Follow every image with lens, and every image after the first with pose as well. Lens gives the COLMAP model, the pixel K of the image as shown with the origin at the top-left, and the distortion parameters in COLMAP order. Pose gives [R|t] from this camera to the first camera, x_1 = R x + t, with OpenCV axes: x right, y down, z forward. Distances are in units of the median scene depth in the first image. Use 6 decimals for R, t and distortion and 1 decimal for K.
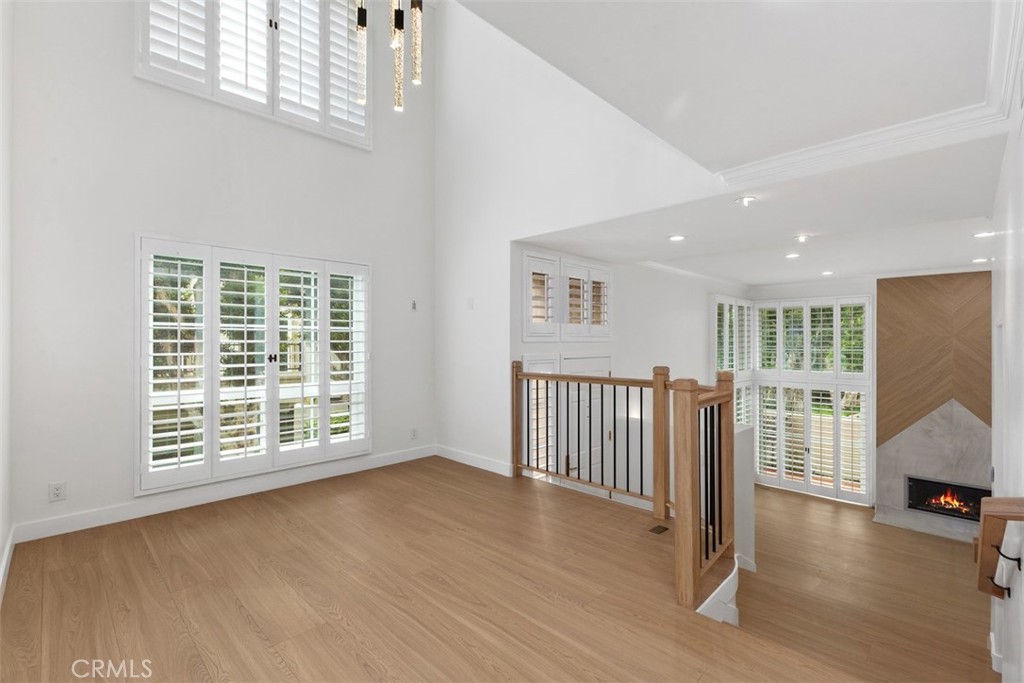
lens RADIAL K [[464.9, 0, 509.2], [0, 464.9, 341.1], [0, 0, 1]] dist [0.001240, -0.001009]
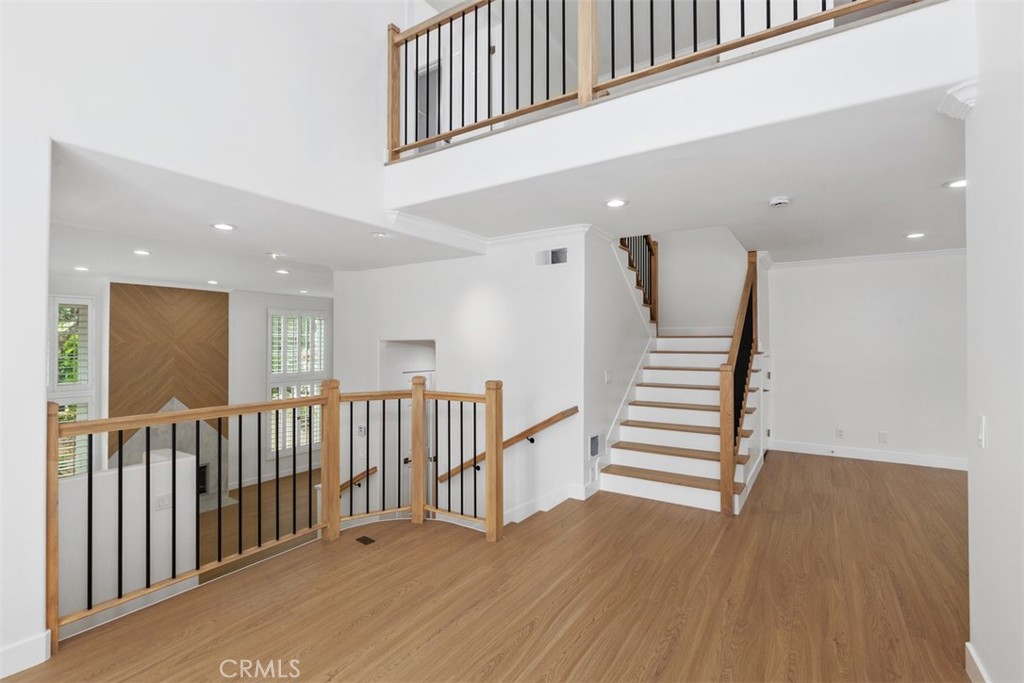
lens RADIAL K [[479.5, 0, 505.8], [0, 479.5, 342.1], [0, 0, 1]] dist [-0.003023, -0.000279]
pose [[-0.209908, 0.002730, 0.977717, -0.370875], [-0.004079, 0.999985, -0.003668, -0.010783], [-0.977713, -0.004758, -0.209894, 0.450915]]
